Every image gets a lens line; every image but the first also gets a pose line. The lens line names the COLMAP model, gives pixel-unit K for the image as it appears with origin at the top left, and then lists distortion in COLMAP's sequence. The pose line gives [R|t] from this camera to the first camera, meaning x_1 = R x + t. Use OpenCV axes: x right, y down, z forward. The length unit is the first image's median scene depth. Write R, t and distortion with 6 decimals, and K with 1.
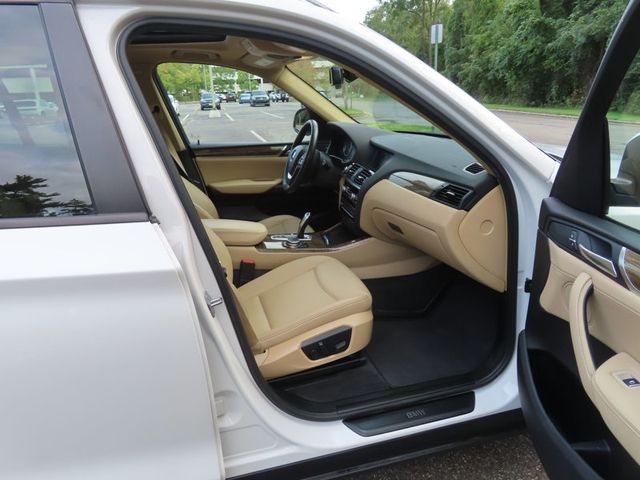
lens RADIAL K [[459.4, 0, 317.8], [0, 459.4, 237.7], [0, 0, 1]] dist [-0.001458, 0.000987]
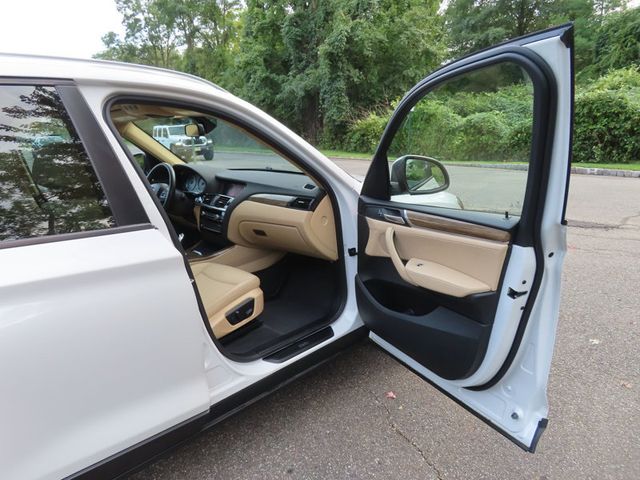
lens RADIAL K [[459.4, 0, 317.8], [0, 459.4, 237.7], [0, 0, 1]] dist [-0.001458, 0.000987]
pose [[0.861994, -0.116931, 0.493248, -0.438091], [0.160638, 0.985893, -0.047009, 0.103863], [-0.480793, 0.119756, 0.868618, -0.381938]]
